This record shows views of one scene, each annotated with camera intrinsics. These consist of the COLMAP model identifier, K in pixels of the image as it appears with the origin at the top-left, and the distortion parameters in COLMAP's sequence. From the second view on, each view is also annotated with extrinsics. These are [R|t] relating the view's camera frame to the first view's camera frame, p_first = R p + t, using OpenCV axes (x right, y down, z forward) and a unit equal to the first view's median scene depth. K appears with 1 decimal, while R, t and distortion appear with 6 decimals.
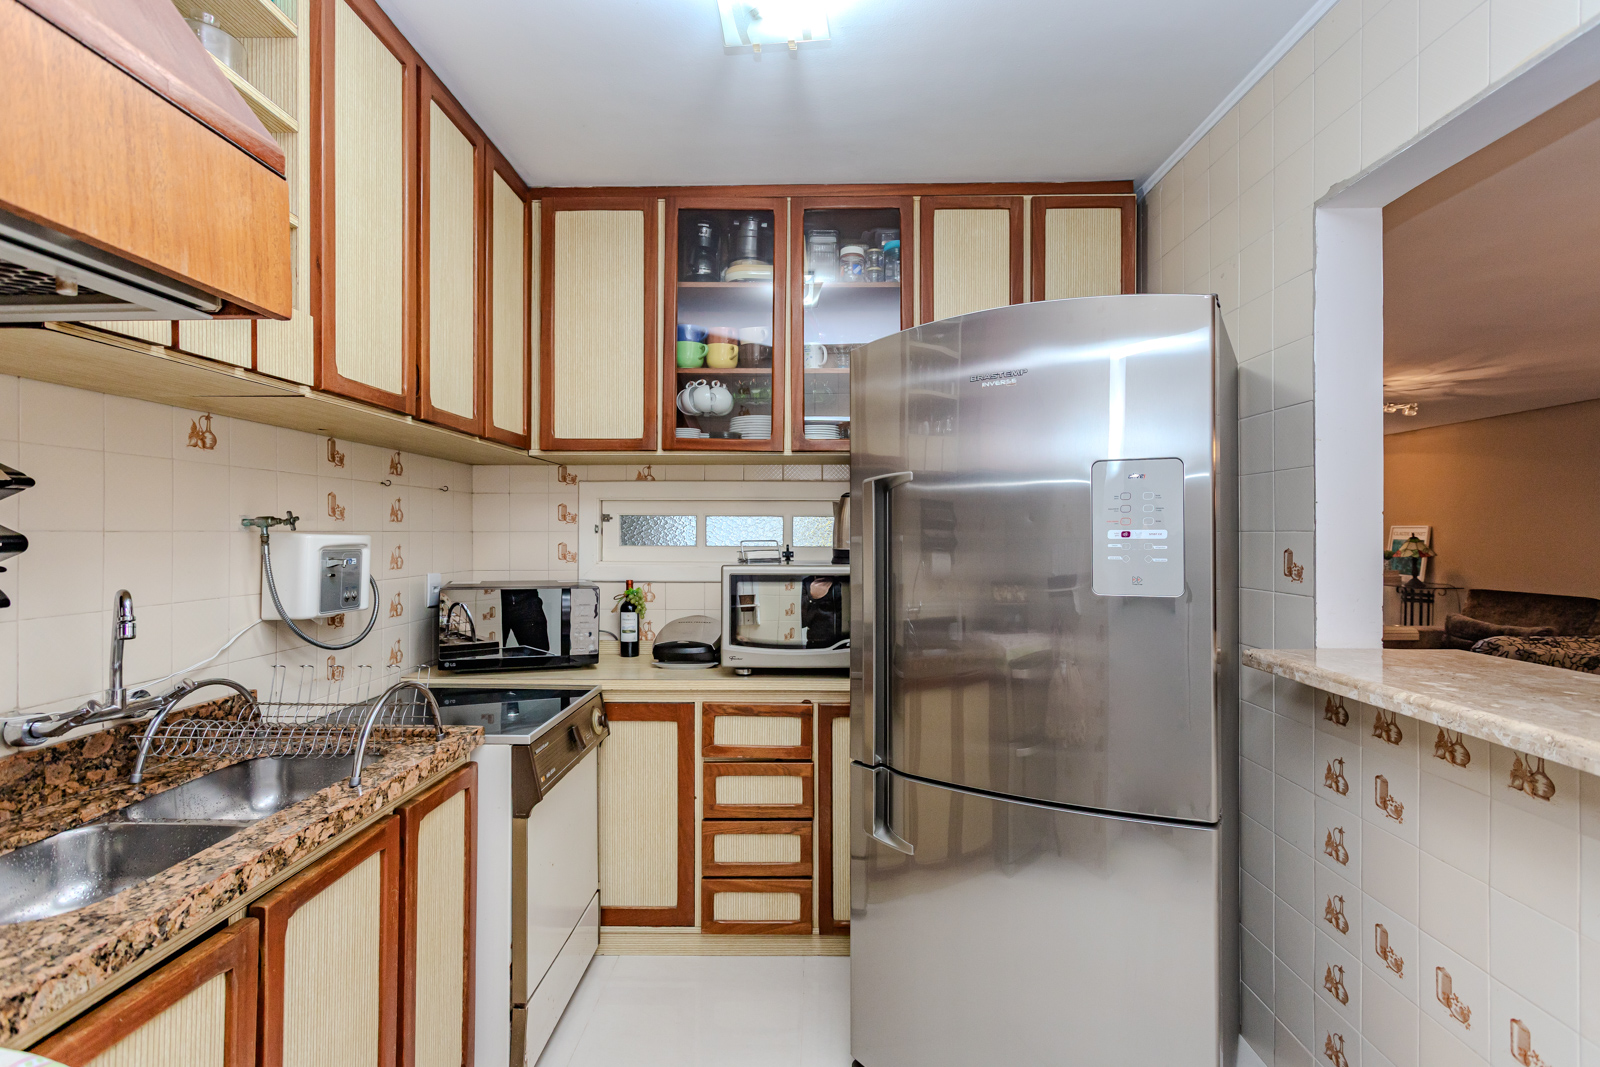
lens RADIAL K [[757.2, 0, 803.3], [0, 757.2, 530.2], [0, 0, 1]] dist [0.001691, 0.000600]
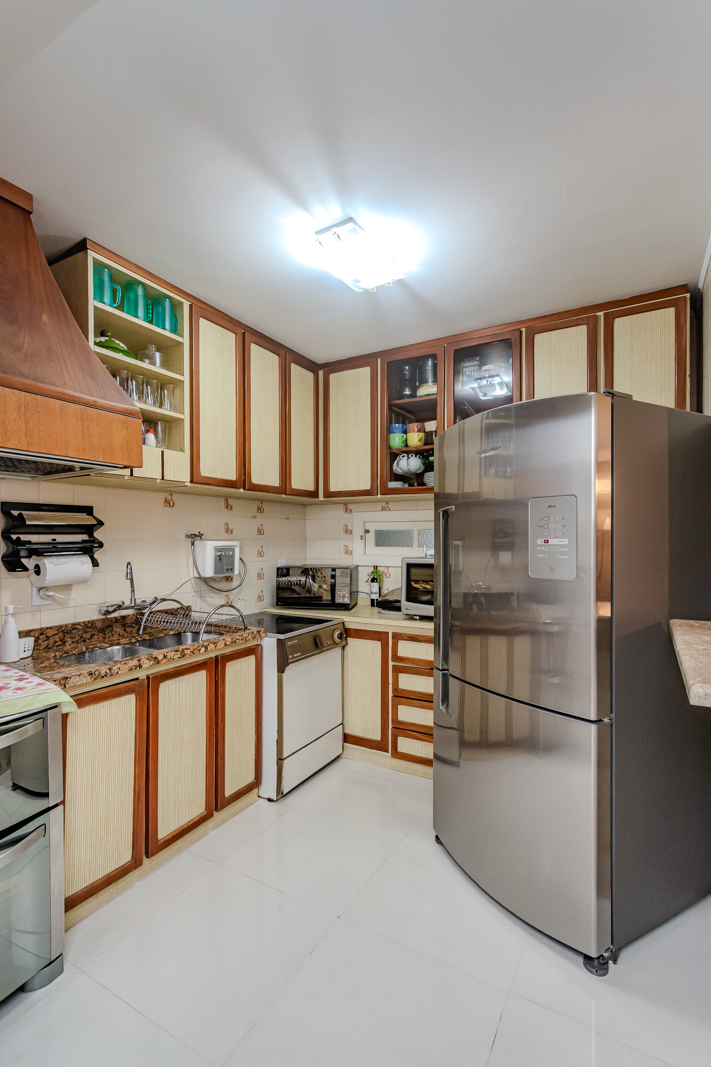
lens RADIAL K [[505.0, 0, 354.5], [0, 505.0, 541.2], [0, 0, 1]] dist [0.001691, 0.000600]
pose [[0.874447, -0.000058, -0.485121, 0.384153], [0.005147, 0.999945, 0.009157, -0.004927], [0.485093, -0.010504, 0.874399, -0.113649]]
